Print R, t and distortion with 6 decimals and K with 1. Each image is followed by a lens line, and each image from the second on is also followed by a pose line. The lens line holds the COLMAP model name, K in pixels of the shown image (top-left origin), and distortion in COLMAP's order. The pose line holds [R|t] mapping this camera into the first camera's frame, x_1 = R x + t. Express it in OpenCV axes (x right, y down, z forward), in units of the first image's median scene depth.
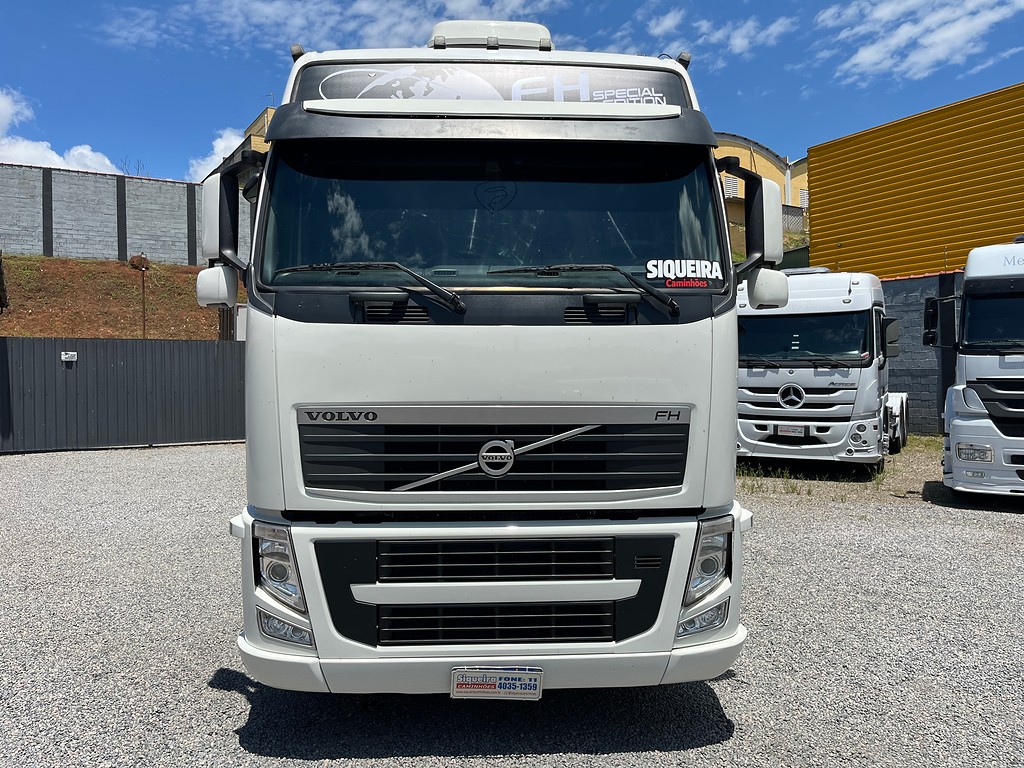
lens RADIAL K [[843.8, 0, 496.7], [0, 843.8, 383.7], [0, 0, 1]] dist [0.051192, -0.126833]
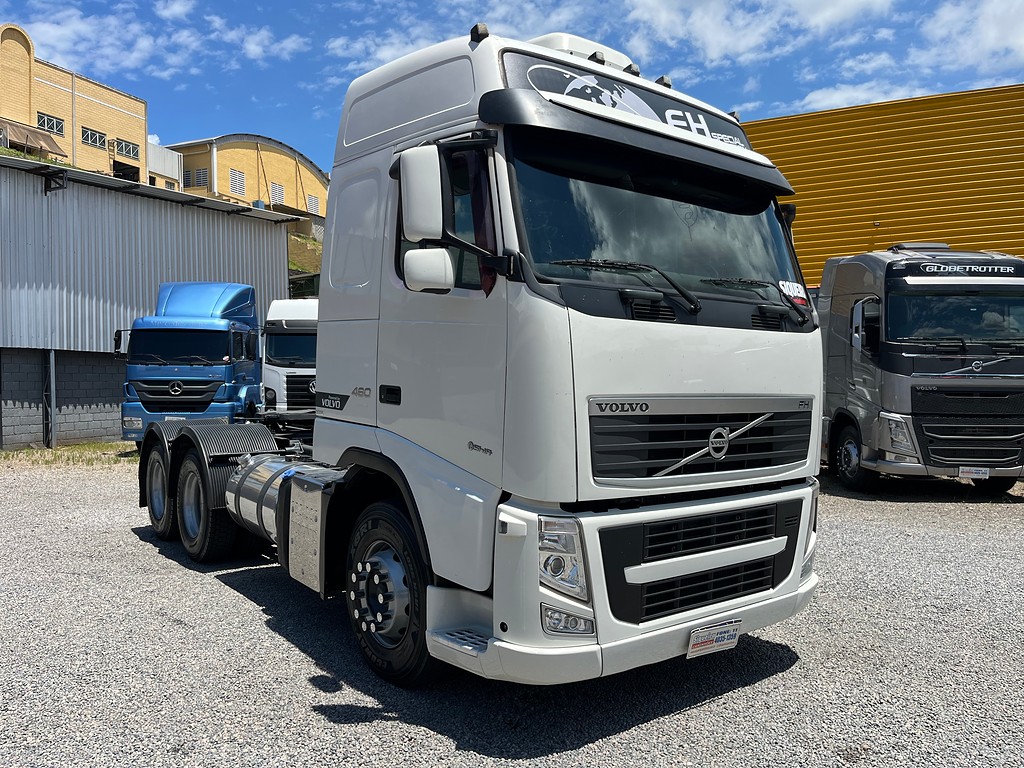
lens RADIAL K [[818.0, 0, 500.2], [0, 818.0, 394.2], [0, 0, 1]] dist [0.116739, -0.186382]
pose [[0.792303, 0.003908, 0.610116, -0.915793], [-0.009975, 0.999929, 0.006549, 0.016834], [-0.610047, -0.011274, 0.792285, 0.287107]]
